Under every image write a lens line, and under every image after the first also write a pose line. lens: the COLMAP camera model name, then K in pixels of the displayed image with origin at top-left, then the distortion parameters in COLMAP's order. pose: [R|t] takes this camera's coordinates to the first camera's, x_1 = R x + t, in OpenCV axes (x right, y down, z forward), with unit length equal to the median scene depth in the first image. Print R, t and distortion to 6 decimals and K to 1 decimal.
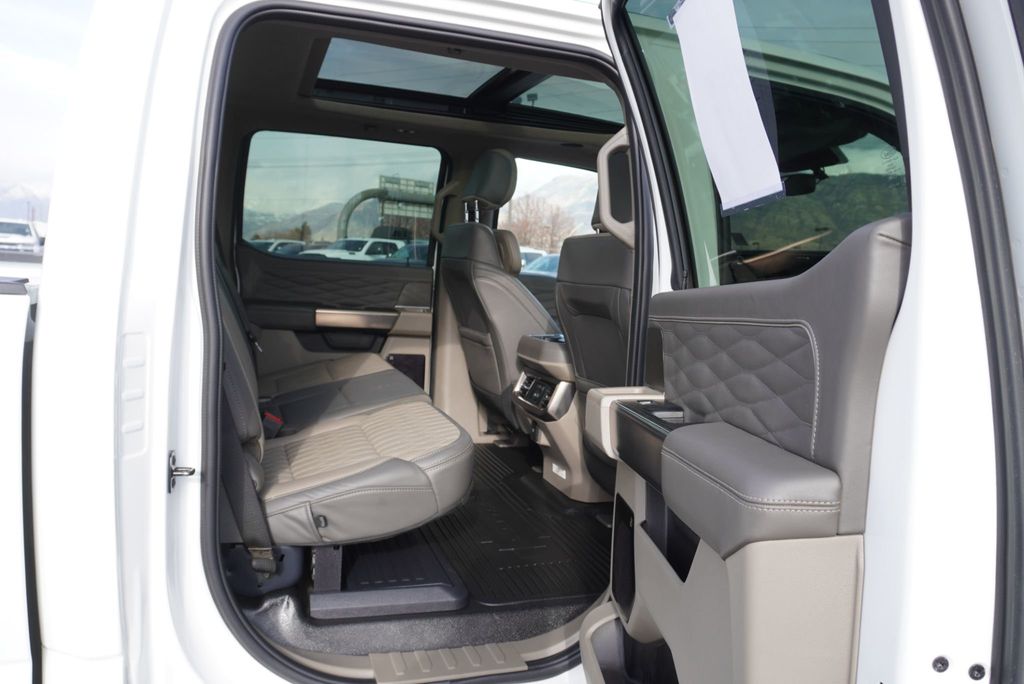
lens RADIAL K [[778.6, 0, 512.0], [0, 778.6, 342.0], [0, 0, 1]] dist [-0.004249, -0.001492]
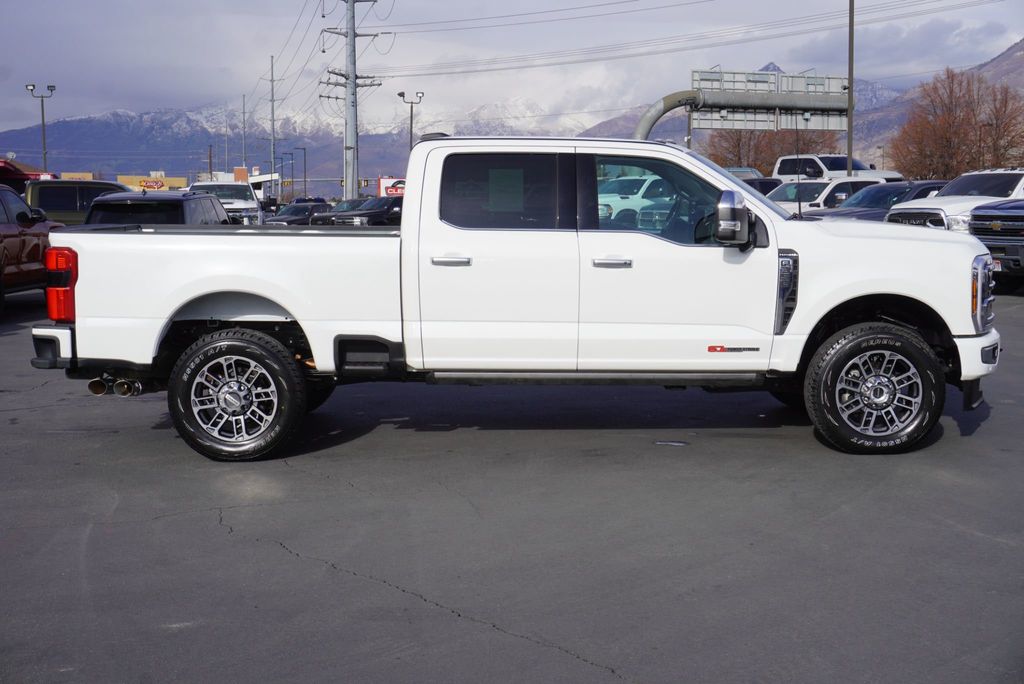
lens RADIAL K [[1302.0, 0, 512.0], [0, 1302.0, 342.0], [0, 0, 1]] dist [0.023510, -0.012303]
pose [[0.946454, -0.023752, -0.321965, 0.093765], [0.025673, 0.999669, 0.001721, 0.021498], [0.321817, -0.009894, 0.946750, -0.232337]]
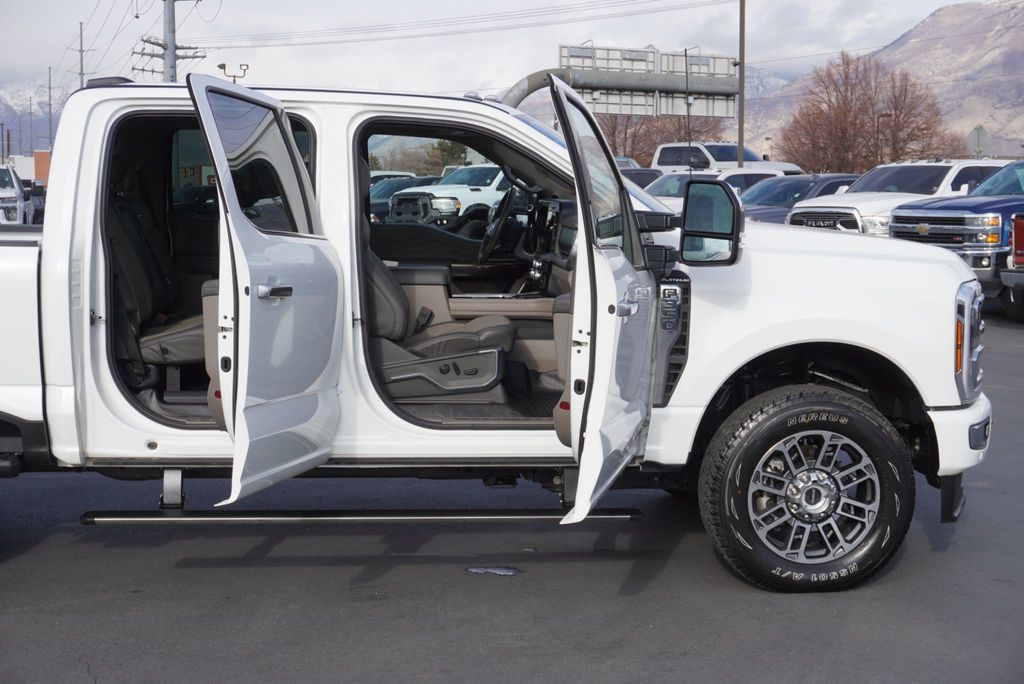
lens RADIAL K [[1470.3, 0, 512.5], [0, 1470.3, 327.4], [0, 0, 1]] dist [0.005401, -0.003621]
pose [[0.974479, -0.027207, -0.222824, 0.082326], [0.024950, 0.999605, -0.012939, 0.012773], [0.223088, 0.007049, 0.974773, -0.140754]]
